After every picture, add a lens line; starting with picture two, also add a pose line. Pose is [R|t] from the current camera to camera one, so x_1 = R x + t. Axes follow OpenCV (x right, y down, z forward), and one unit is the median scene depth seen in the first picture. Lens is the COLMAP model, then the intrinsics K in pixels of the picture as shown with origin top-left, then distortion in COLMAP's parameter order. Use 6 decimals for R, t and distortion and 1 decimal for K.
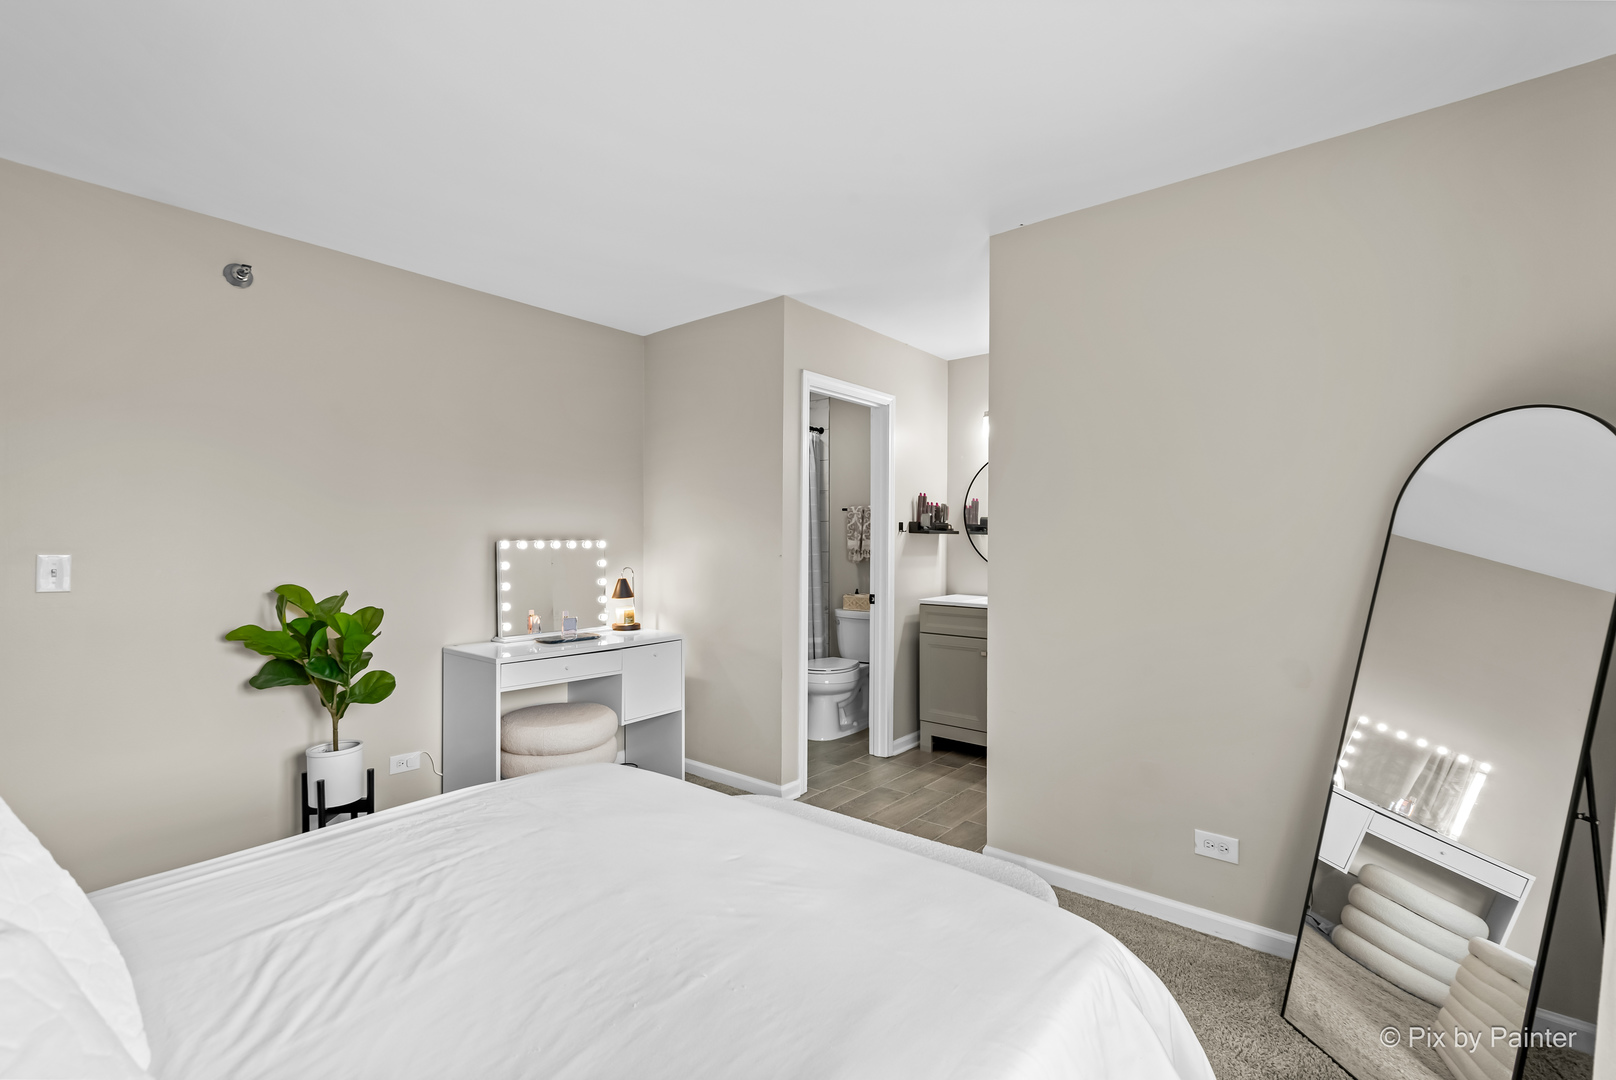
lens RADIAL K [[718.4, 0, 808.0], [0, 718.4, 540.0], [0, 0, 1]] dist [0.009160, -0.000155]
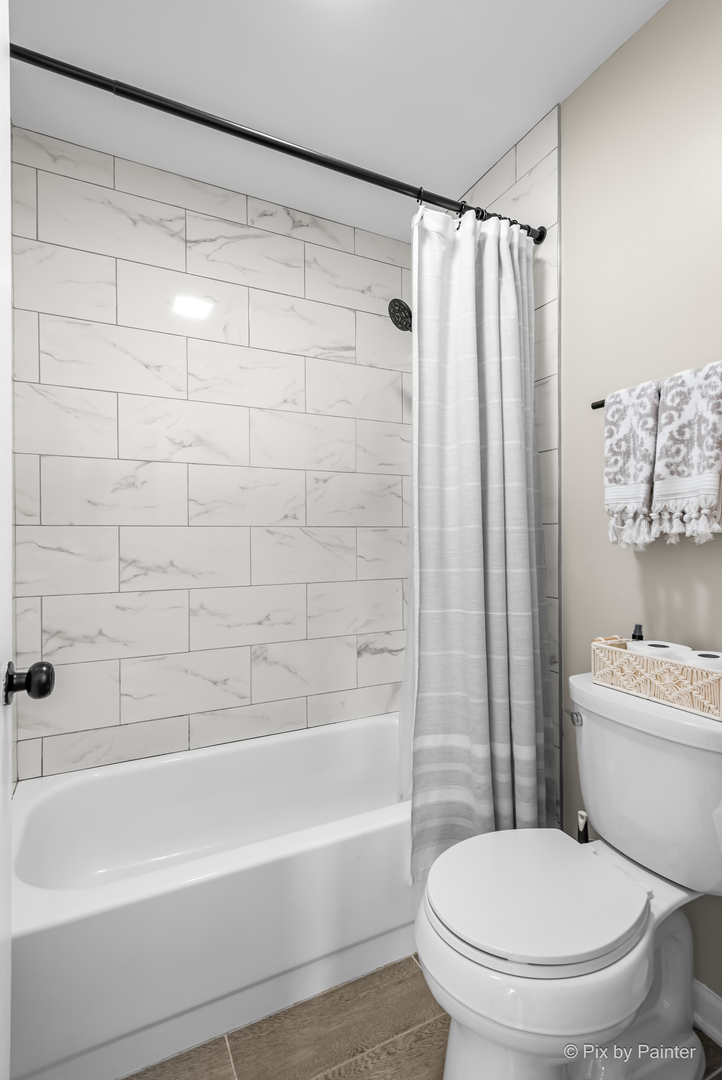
lens RADIAL K [[508.0, 0, 361.0], [0, 508.0, 540.0], [0, 0, 1]] dist [0.022247, -0.000025]
pose [[0.909477, -0.003598, -0.415739, 0.056217], [0.005253, 0.999982, 0.002837, 0.028285], [0.415721, -0.004764, 0.909480, 0.813605]]
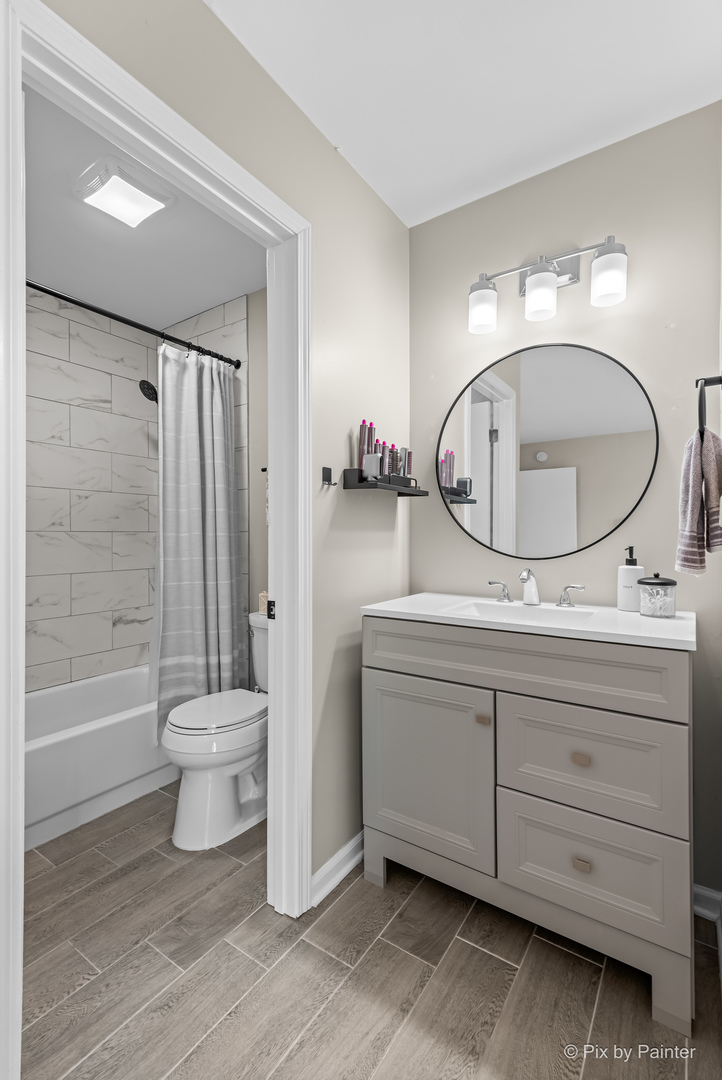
lens RADIAL K [[480.1, 0, 361.0], [0, 480.1, 540.0], [0, 0, 1]] dist [0.009160, -0.000155]
pose [[0.996099, -0.005247, 0.088087, 0.117306], [0.005168, 0.999986, 0.001135, 0.028842], [-0.088092, -0.000675, 0.996112, 0.603731]]
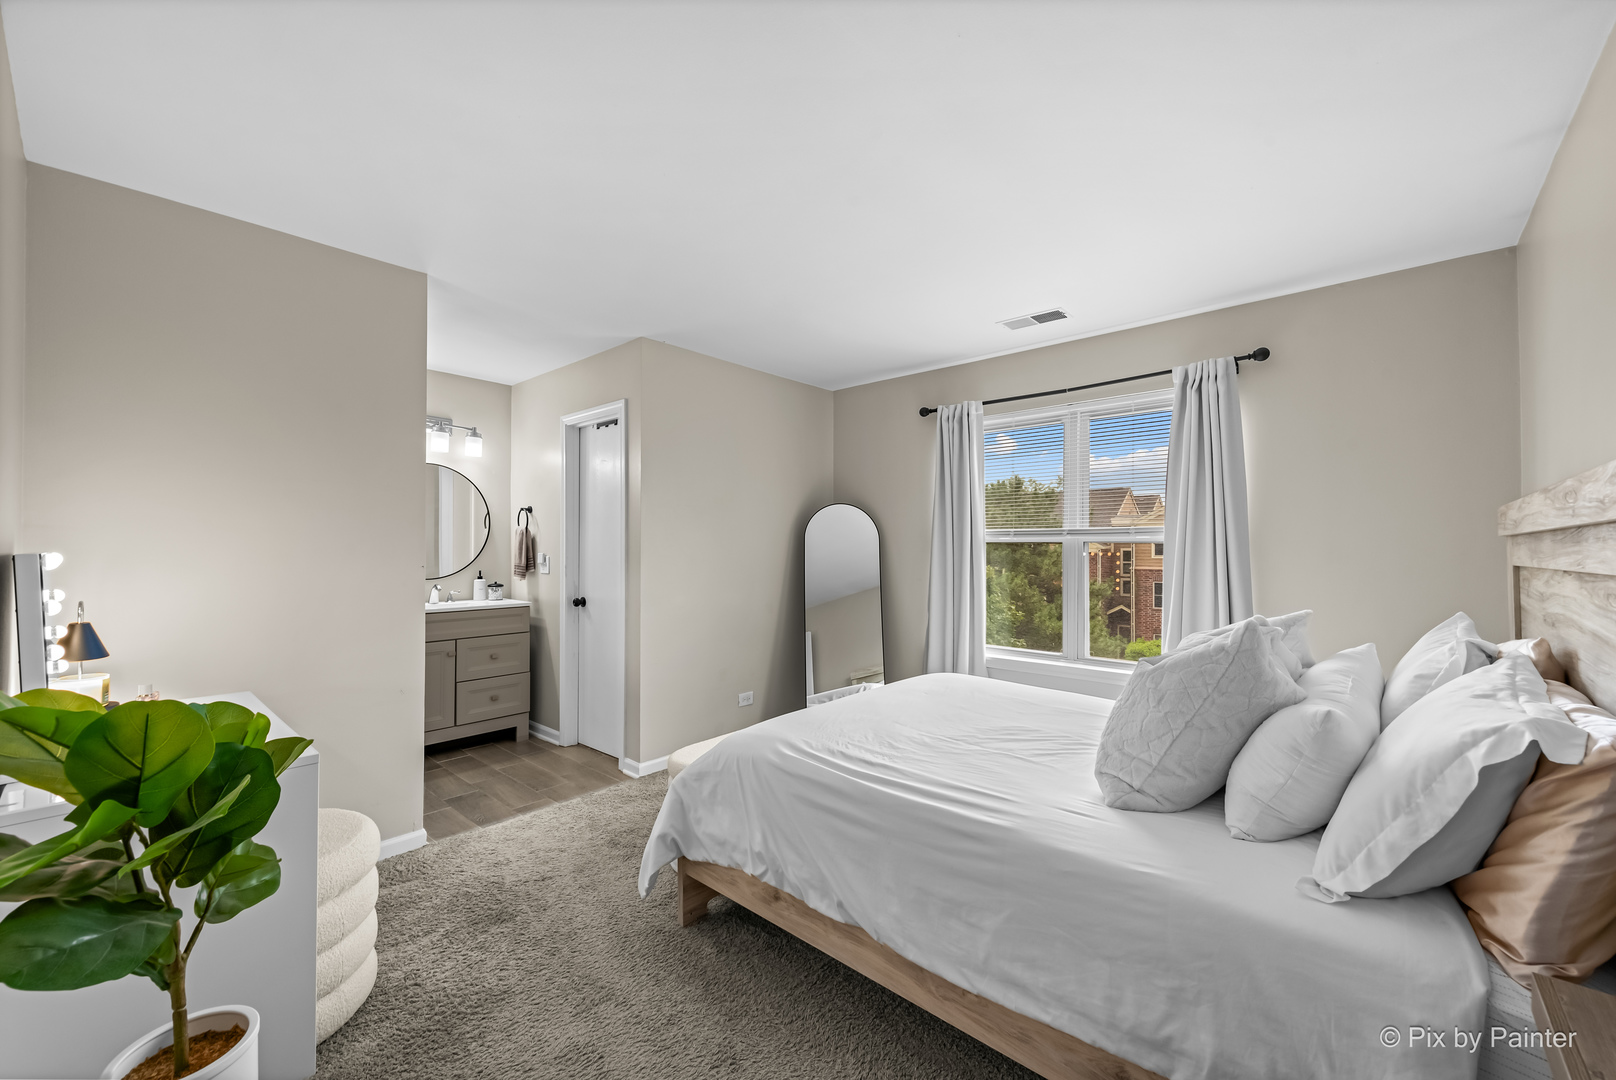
lens RADIAL K [[637.3, 0, 808.0], [0, 637.3, 540.0], [0, 0, 1]] dist [0.001132, 0.000099]
pose [[0.041348, 0.008461, 0.999109, -0.618632], [0.002968, 0.999959, -0.008591, -0.002122], [-0.999140, 0.003321, 0.041321, 0.382892]]
